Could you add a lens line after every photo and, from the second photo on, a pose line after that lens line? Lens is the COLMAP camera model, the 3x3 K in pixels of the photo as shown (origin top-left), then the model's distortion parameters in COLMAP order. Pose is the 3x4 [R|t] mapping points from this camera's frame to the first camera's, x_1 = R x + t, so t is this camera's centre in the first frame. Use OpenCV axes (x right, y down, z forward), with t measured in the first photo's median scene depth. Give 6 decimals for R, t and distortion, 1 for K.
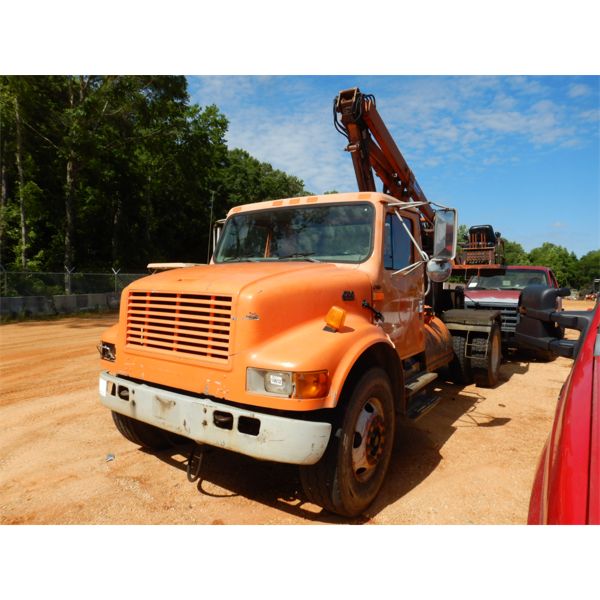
lens RADIAL K [[420.6, 0, 300.0], [0, 420.6, 300.0], [0, 0, 1]] dist [0.002389, 0.001073]
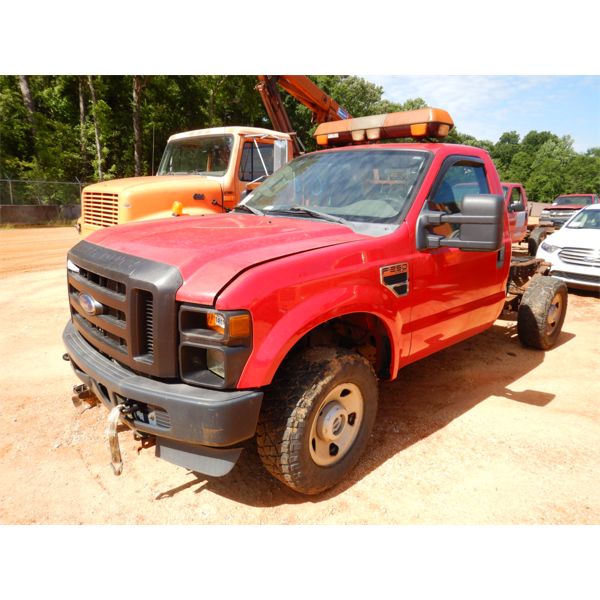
lens RADIAL K [[420.6, 0, 300.0], [0, 420.6, 300.0], [0, 0, 1]] dist [0.002389, 0.001073]
pose [[0.983065, 0.061756, -0.172538, 0.797693], [-0.027766, 0.980833, 0.192864, 0.057245], [0.181141, -0.184807, 0.965937, -0.583845]]
